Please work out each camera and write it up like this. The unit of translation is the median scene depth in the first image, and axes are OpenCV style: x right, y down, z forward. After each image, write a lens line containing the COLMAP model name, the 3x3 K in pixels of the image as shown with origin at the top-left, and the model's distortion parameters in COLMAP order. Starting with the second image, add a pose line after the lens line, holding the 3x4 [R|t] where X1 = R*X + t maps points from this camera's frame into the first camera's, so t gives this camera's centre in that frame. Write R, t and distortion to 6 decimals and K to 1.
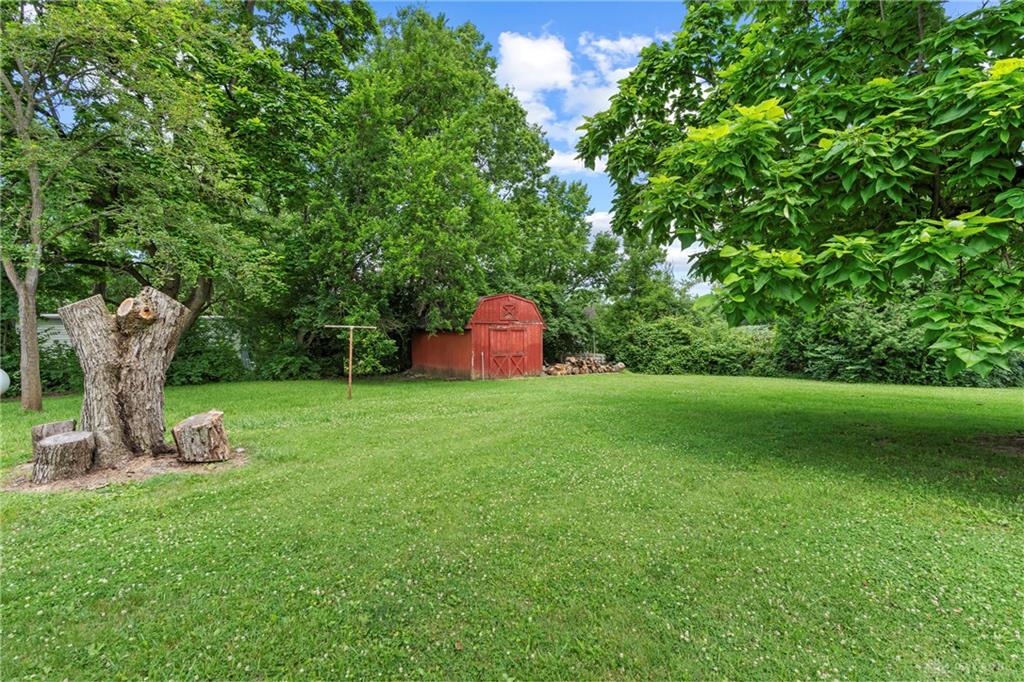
lens RADIAL K [[458.2, 0, 511.7], [0, 458.2, 338.3], [0, 0, 1]] dist [0.003163, 0.000484]
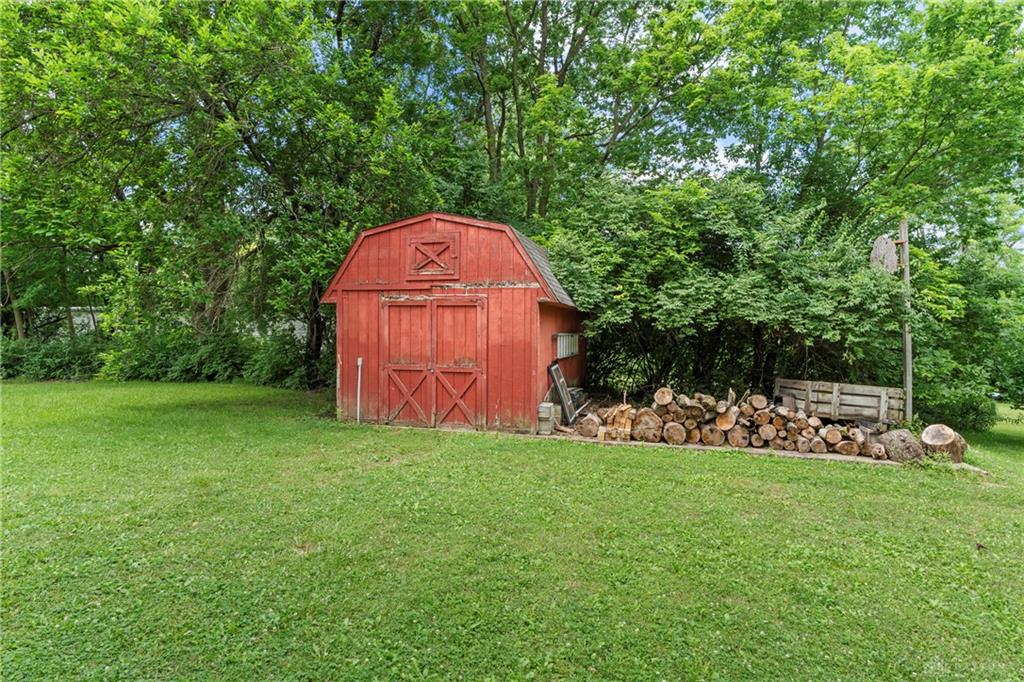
lens RADIAL K [[545.9, 0, 512.8], [0, 545.9, 342.3], [0, 0, 1]] dist [-0.000691, 0.000754]
pose [[0.624716, 0.019134, -0.780618, 0.404817], [-0.016370, 0.999801, 0.011406, 0.007298], [0.780681, 0.005653, 0.624904, 0.758084]]
